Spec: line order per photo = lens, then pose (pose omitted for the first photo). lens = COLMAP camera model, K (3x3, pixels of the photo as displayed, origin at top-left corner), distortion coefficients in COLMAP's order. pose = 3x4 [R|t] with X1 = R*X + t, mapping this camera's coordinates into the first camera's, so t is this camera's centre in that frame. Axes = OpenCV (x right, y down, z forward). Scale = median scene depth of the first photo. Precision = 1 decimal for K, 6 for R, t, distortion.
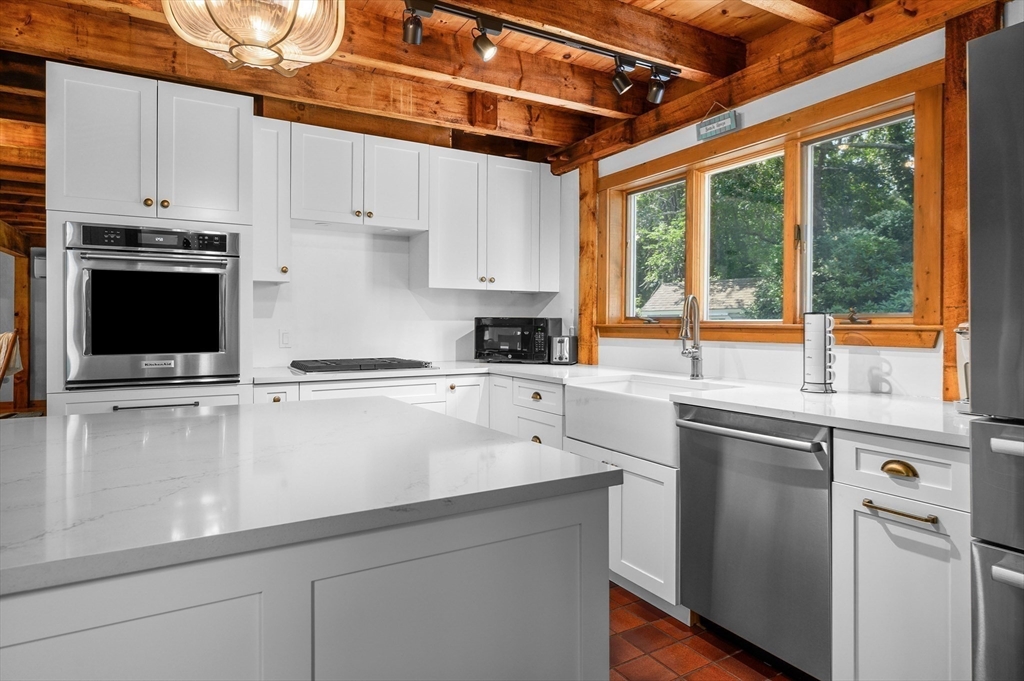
lens RADIAL K [[602.5, 0, 513.1], [0, 602.5, 329.6], [0, 0, 1]] dist [0.003392, -0.000077]
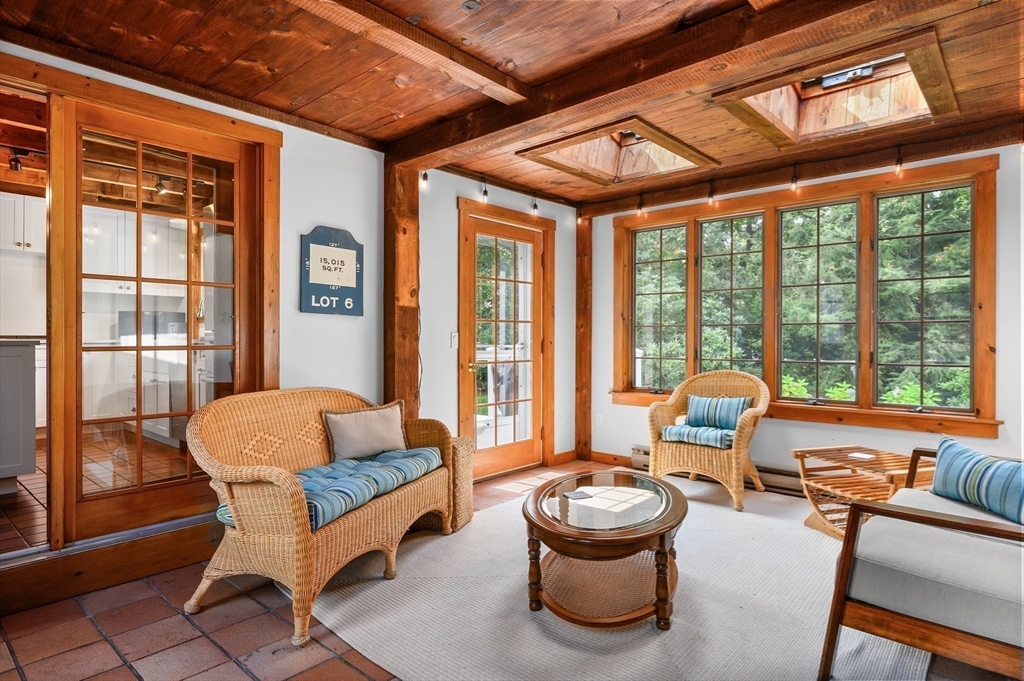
lens RADIAL K [[553.7, 0, 510.4], [0, 553.7, 338.5], [0, 0, 1]] dist [-0.001330, -0.000459]
pose [[0.947237, -0.006536, 0.320469, 0.526524], [0.007218, 0.999974, -0.000939, 0.072868], [-0.320454, 0.003203, 0.947259, -0.846312]]
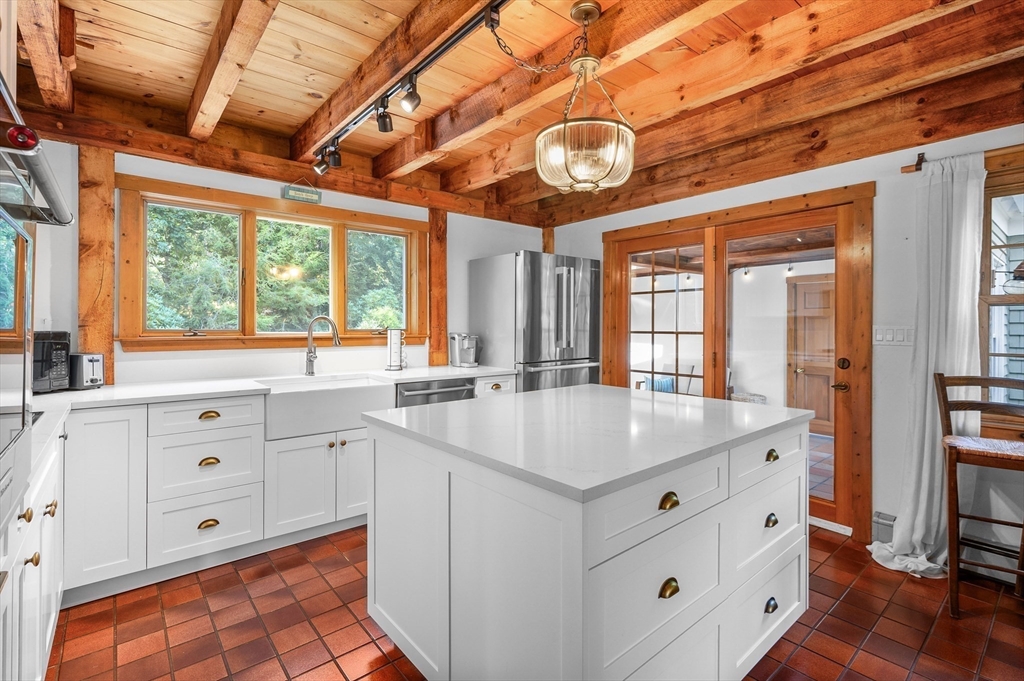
lens RADIAL K [[459.1, 0, 511.9], [0, 459.1, 332.2], [0, 0, 1]] dist [-0.002750, -0.000109]
pose [[-0.161229, -0.011100, 0.986855, -0.694099], [0.009174, 0.999877, 0.012745, -0.023150], [-0.986874, 0.011108, -0.161107, 0.603279]]
